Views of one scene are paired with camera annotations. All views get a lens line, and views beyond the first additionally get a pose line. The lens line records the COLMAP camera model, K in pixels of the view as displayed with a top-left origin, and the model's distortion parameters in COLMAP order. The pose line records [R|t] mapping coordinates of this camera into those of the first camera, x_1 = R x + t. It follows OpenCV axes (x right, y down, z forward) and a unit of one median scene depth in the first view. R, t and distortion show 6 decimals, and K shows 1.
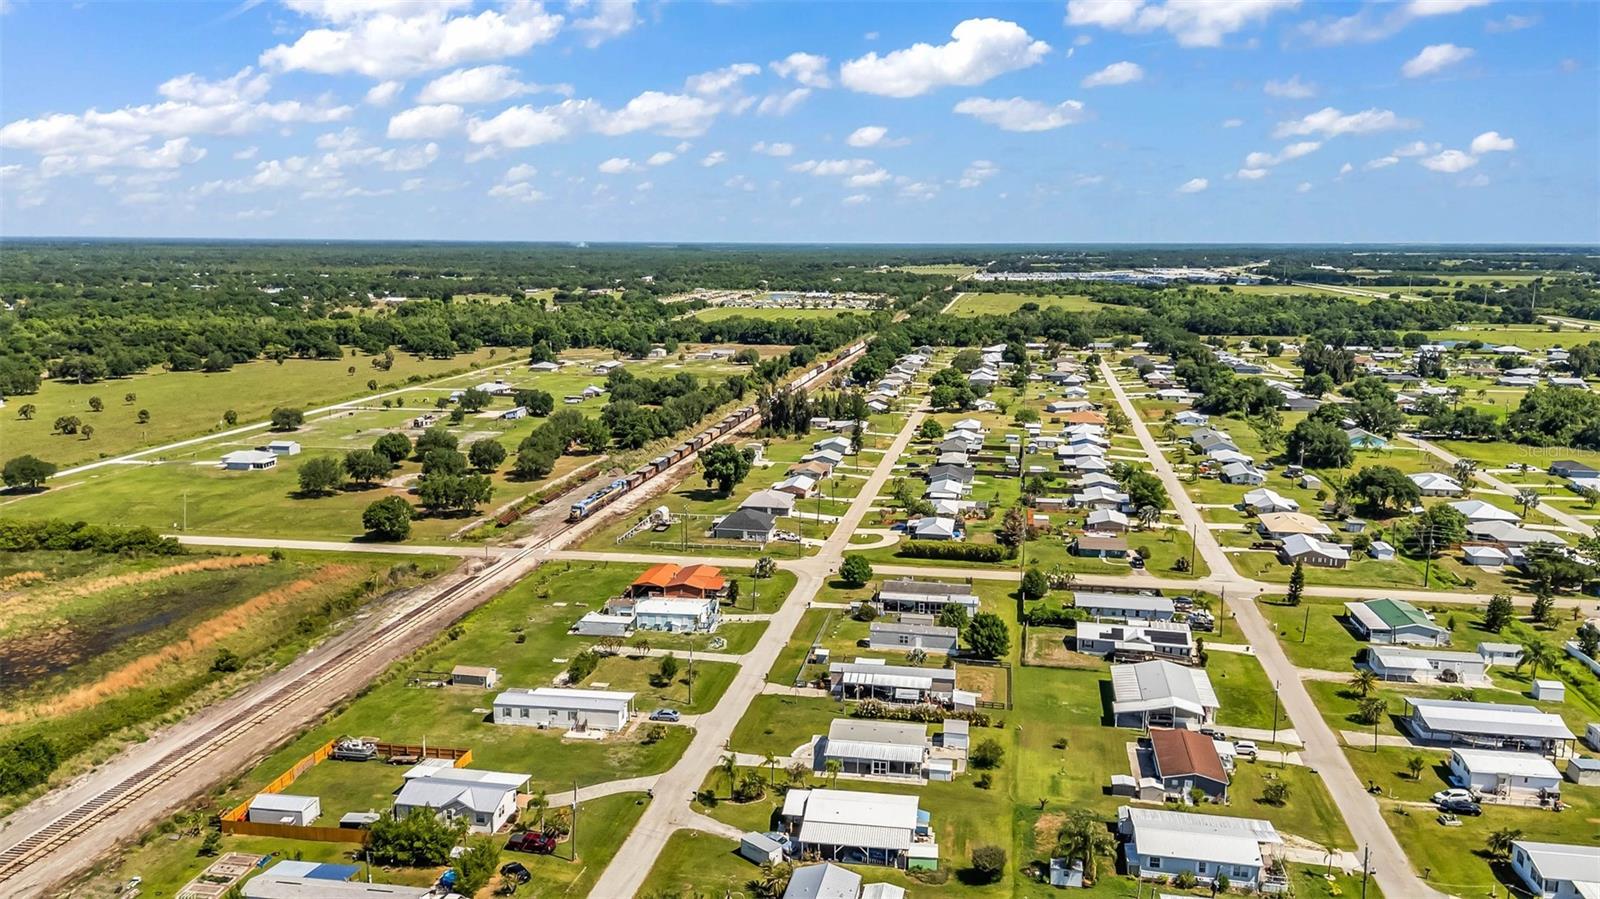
lens RADIAL K [[1171.5, 0, 796.1], [0, 1171.5, 456.1], [0, 0, 1]] dist [0.083464, -0.089870]
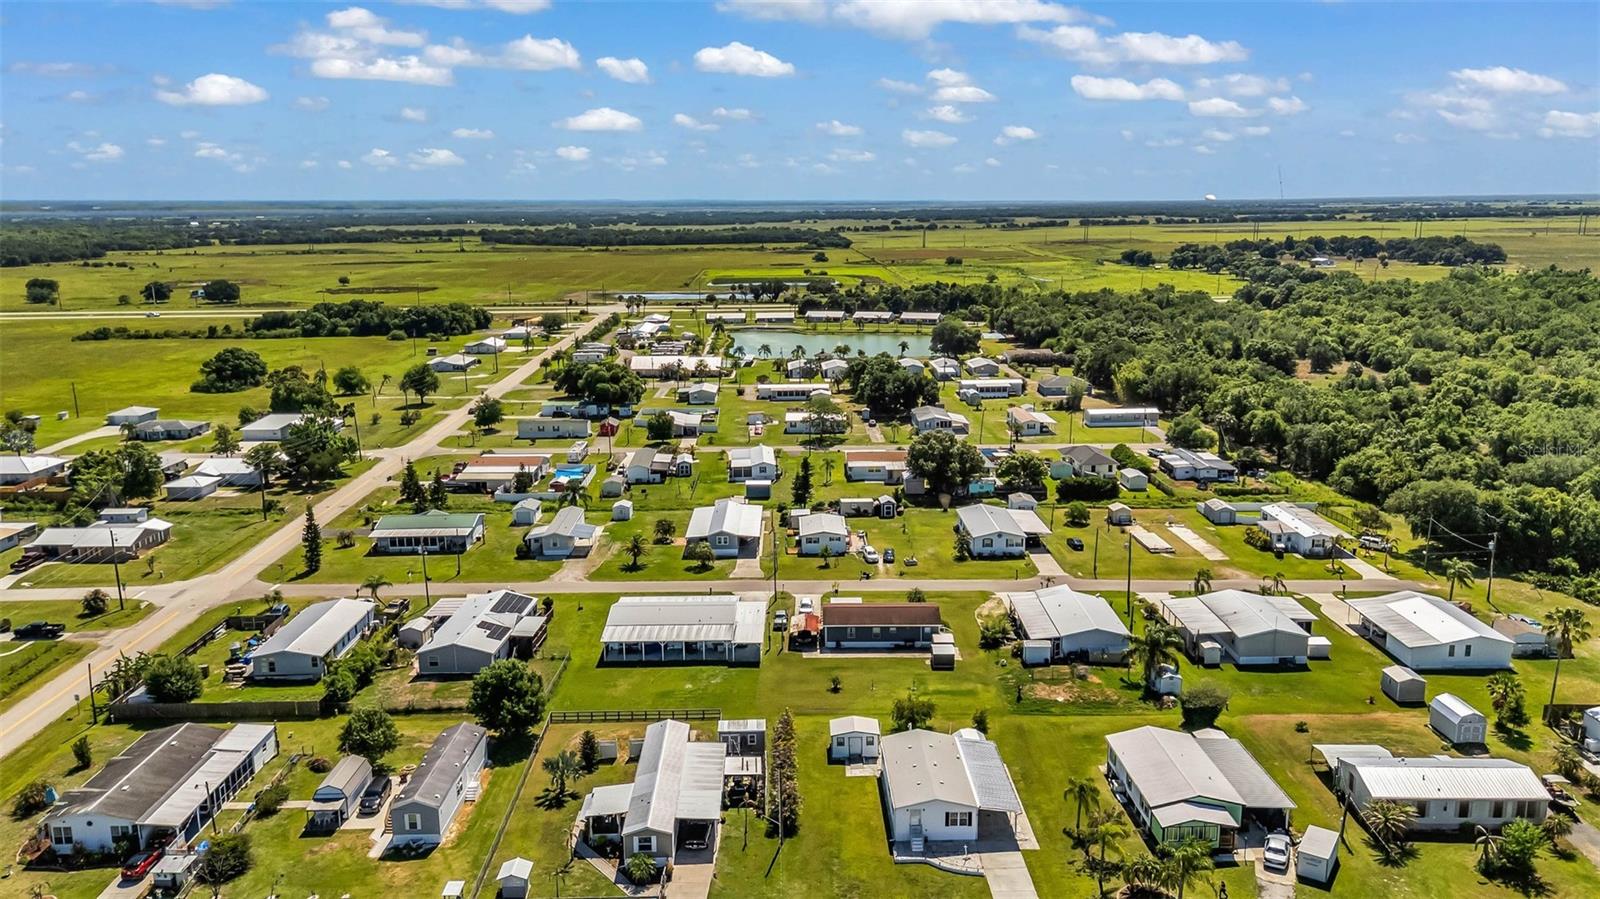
lens RADIAL K [[1176.7, 0, 803.9], [0, 1176.7, 449.8], [0, 0, 1]] dist [0.069061, -0.060571]
pose [[-0.187924, -0.202274, 0.961129, -0.352966], [0.189186, 0.952785, 0.237508, -0.067774], [-0.963791, 0.226466, -0.140784, 0.785268]]
